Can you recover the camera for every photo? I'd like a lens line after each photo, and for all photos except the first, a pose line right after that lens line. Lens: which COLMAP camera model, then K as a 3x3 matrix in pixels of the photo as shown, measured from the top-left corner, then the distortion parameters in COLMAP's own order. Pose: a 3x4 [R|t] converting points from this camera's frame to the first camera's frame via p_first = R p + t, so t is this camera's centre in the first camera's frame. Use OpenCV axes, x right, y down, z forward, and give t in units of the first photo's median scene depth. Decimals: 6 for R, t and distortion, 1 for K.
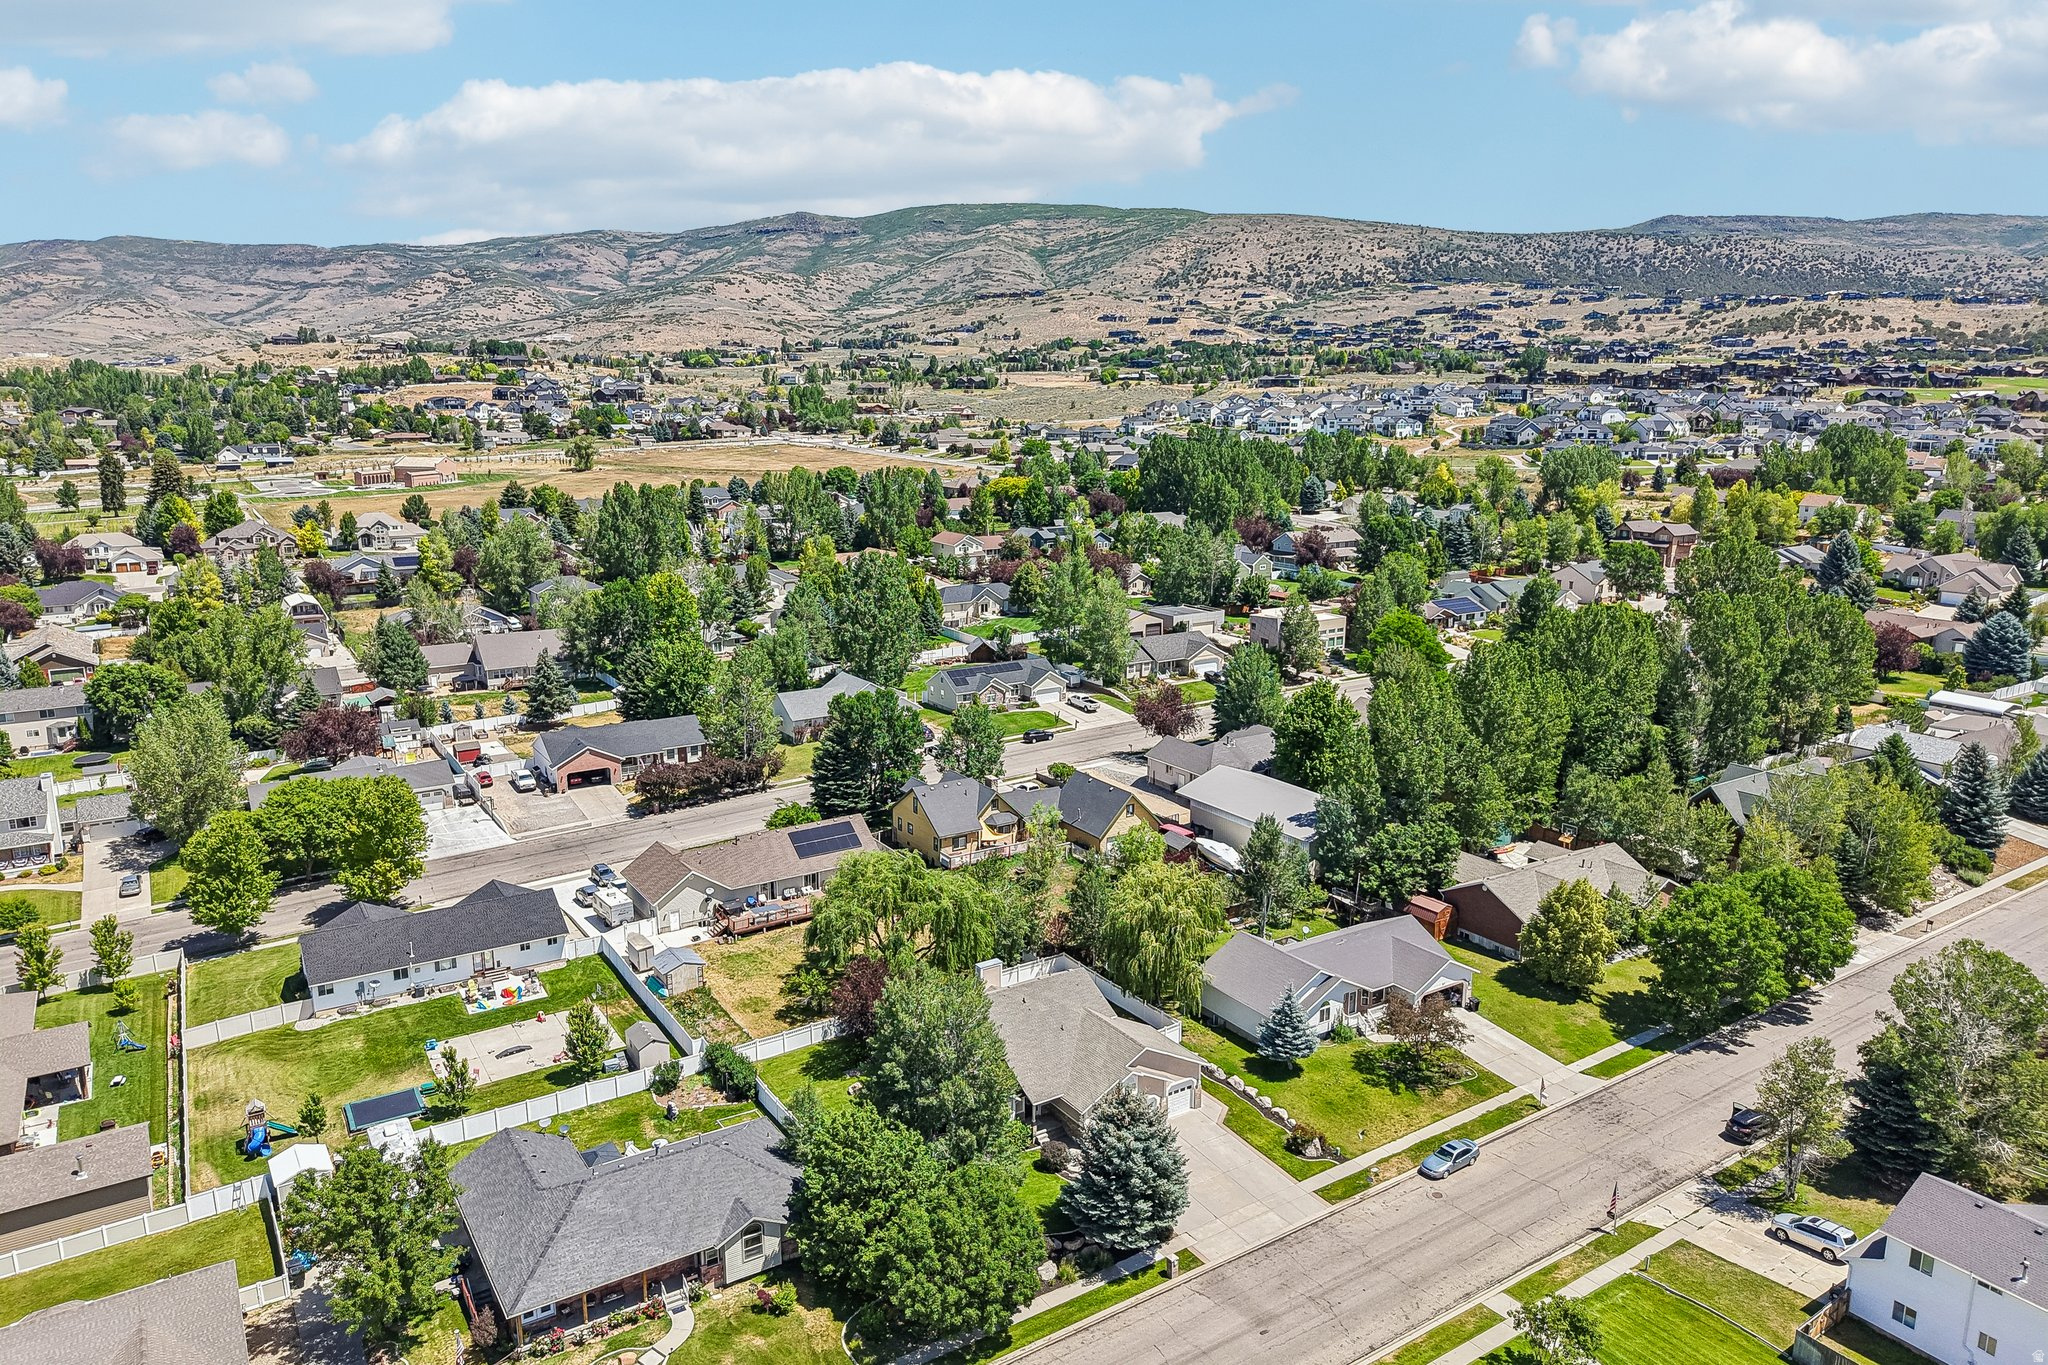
lens RADIAL K [[1372.6, 0, 1021.1], [0, 1372.6, 688.7], [0, 0, 1]] dist [0.041830, -0.045265]
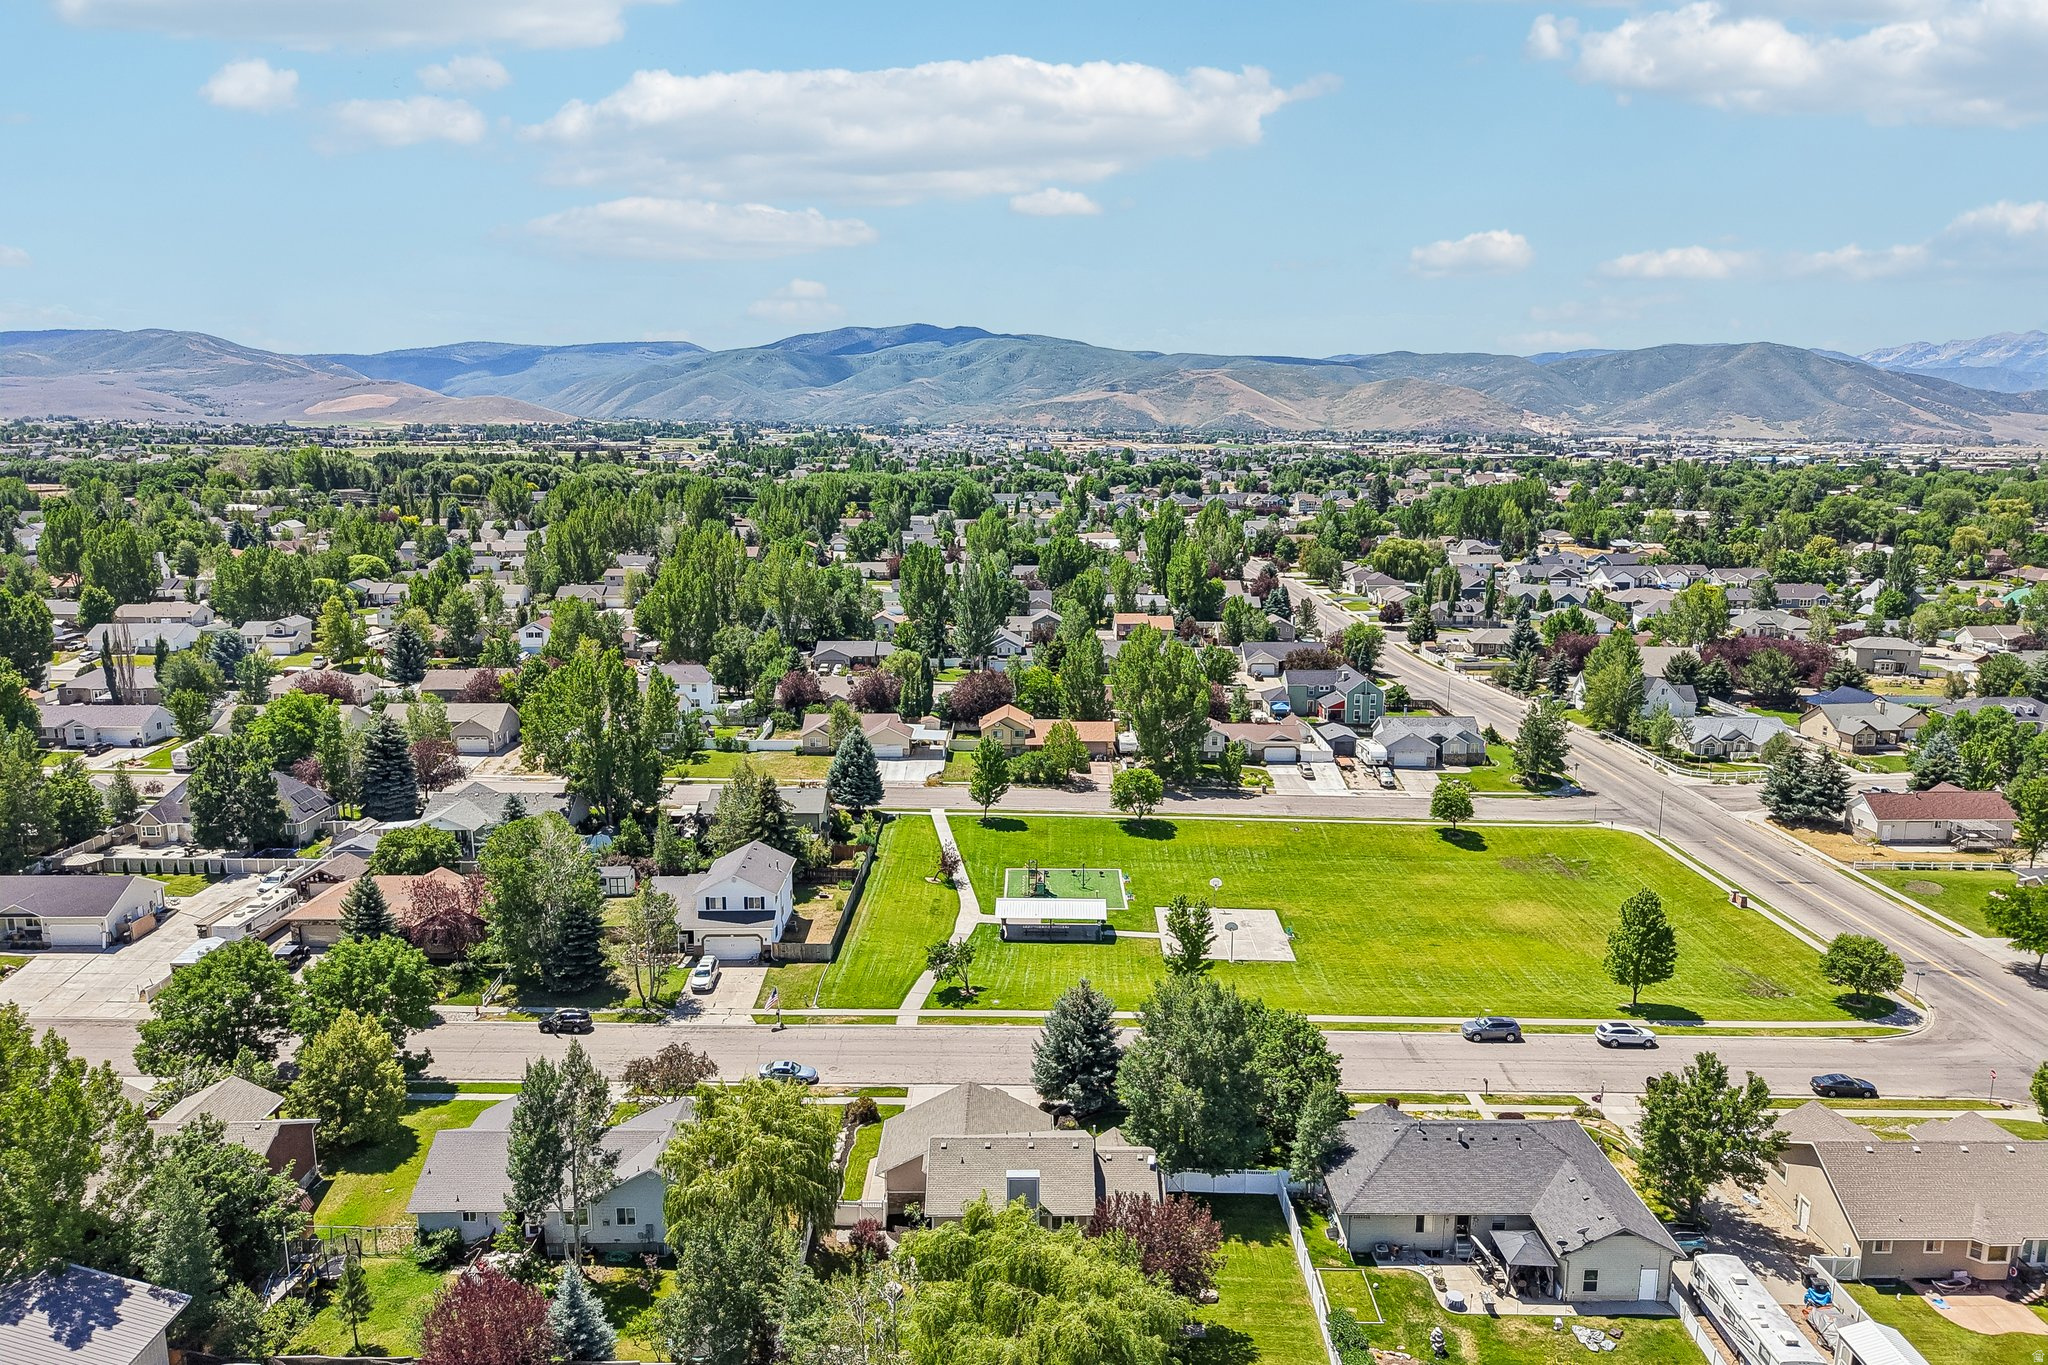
lens RADIAL K [[1374.3, 0, 1027.8], [0, 1374.3, 646.9], [0, 0, 1]] dist [0.068076, -0.099279]
pose [[-0.843279, -0.085360, 0.530654, -0.283858], [0.116661, 0.934701, 0.335745, -0.231917], [-0.524662, 0.345033, -0.778256, 1.027623]]
